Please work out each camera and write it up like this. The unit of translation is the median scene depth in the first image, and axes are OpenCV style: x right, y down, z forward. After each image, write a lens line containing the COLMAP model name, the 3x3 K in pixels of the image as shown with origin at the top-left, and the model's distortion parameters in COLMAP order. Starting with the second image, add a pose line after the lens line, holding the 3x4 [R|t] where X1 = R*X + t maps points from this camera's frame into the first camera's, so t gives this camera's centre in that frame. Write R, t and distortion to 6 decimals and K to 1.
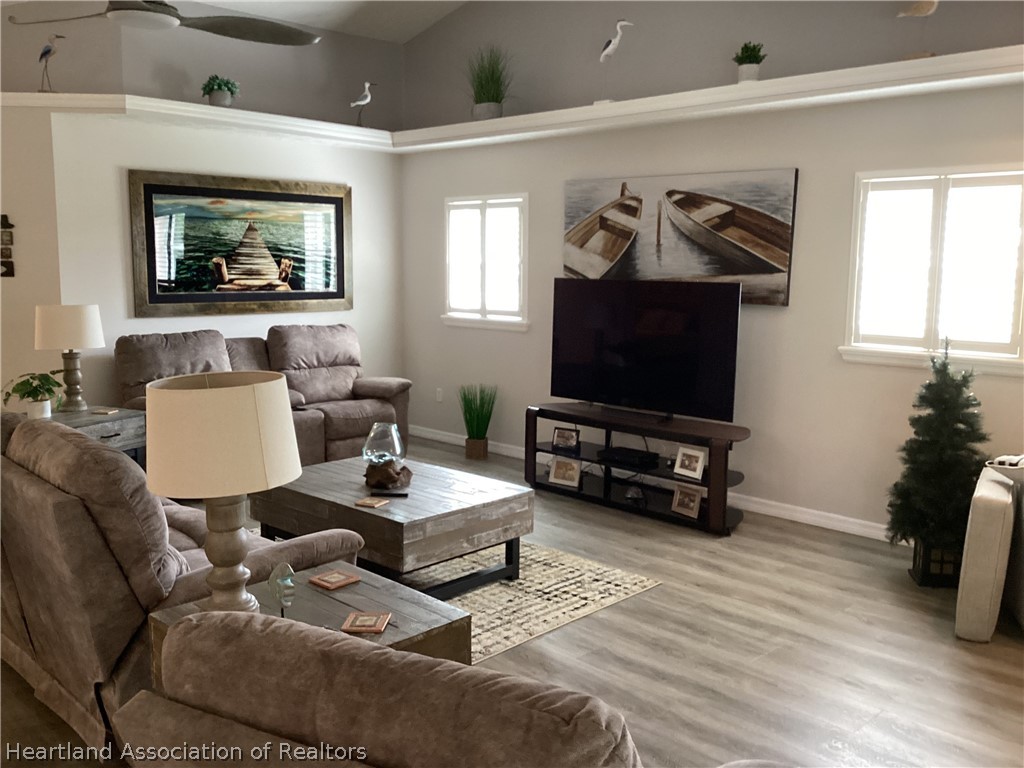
lens RADIAL K [[926.7, 0, 515.8], [0, 926.7, 388.9], [0, 0, 1]] dist [0.089996, -0.178506]
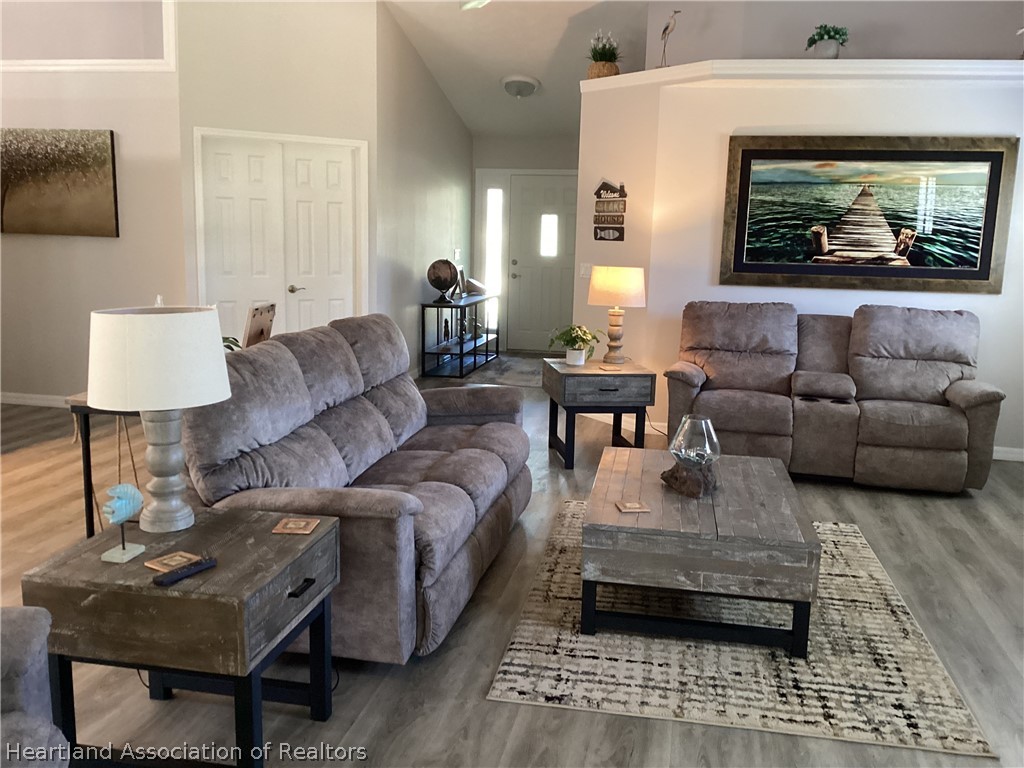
lens RADIAL K [[926.7, 0, 520.6], [0, 926.7, 379.5], [0, 0, 1]] dist [0.089996, -0.178506]
pose [[0.548082, 0.145746, -0.823629, 0.315602], [-0.136689, 0.987071, 0.083709, -0.030307], [0.825180, 0.066702, 0.560918, 0.268575]]
